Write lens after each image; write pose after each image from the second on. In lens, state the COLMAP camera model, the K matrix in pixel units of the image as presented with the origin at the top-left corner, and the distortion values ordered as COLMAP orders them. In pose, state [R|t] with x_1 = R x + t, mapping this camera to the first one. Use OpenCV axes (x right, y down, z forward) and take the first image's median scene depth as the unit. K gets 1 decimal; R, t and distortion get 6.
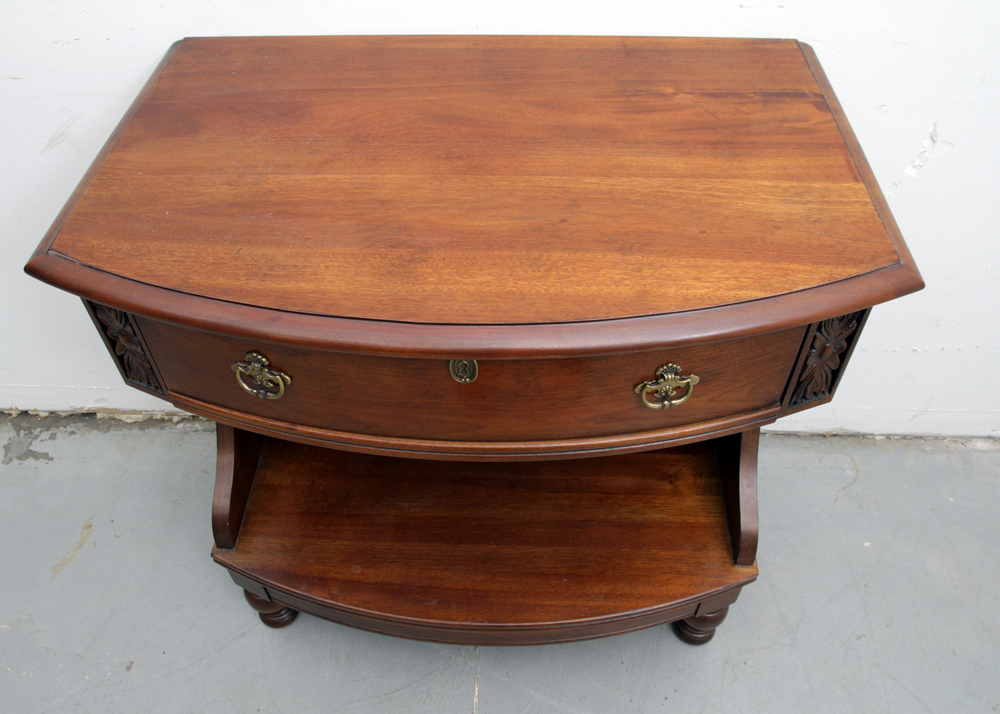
lens RADIAL K [[822.5, 0, 495.3], [0, 822.5, 358.7], [0, 0, 1]] dist [-0.099747, 0.040521]
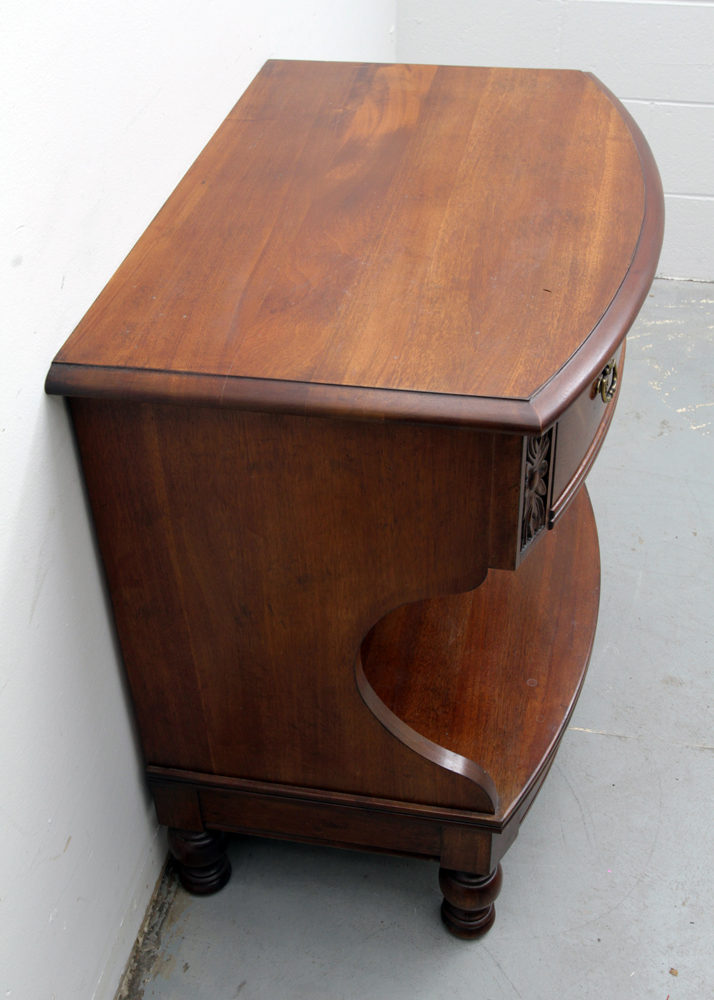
lens RADIAL K [[1244.1, 0, 382.6], [0, 1244.1, 497.8], [0, 0, 1]] dist [-0.041356, 0.000000]
pose [[0.136156, -0.609085, 0.781330, -1.566690], [0.744000, 0.583635, 0.325321, -0.583953], [-0.654160, 0.537015, 0.532625, 0.384958]]
